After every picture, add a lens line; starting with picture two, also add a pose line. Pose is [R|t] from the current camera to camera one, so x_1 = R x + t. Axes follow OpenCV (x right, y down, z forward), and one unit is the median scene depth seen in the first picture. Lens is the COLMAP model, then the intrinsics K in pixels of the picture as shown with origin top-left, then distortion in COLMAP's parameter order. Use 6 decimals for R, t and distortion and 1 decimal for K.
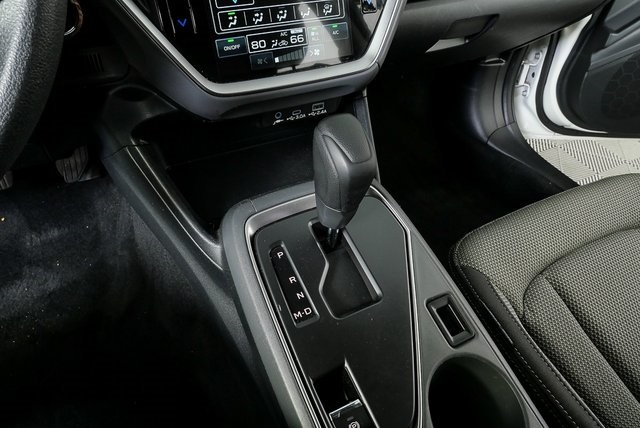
lens RADIAL K [[462.2, 0, 320.0], [0, 462.2, 214.0], [0, 0, 1]] dist [-0.032194, 0.032498]
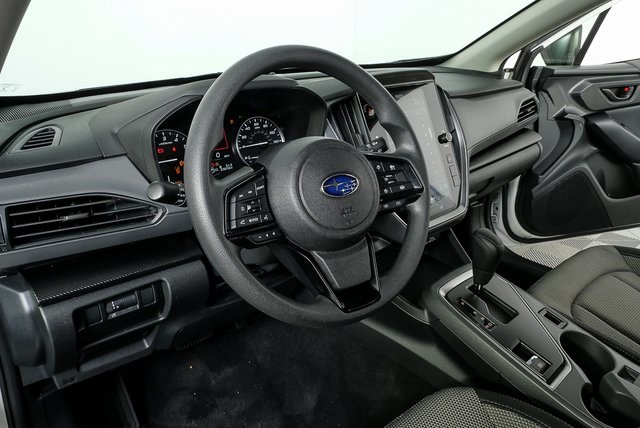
lens RADIAL K [[462.2, 0, 320.0], [0, 462.2, 214.0], [0, 0, 1]] dist [-0.032194, 0.032498]
pose [[0.973104, -0.164572, 0.161198, -0.687232], [0.211393, 0.916012, -0.340931, 0.205648], [-0.091552, 0.365838, 0.926165, -0.662261]]
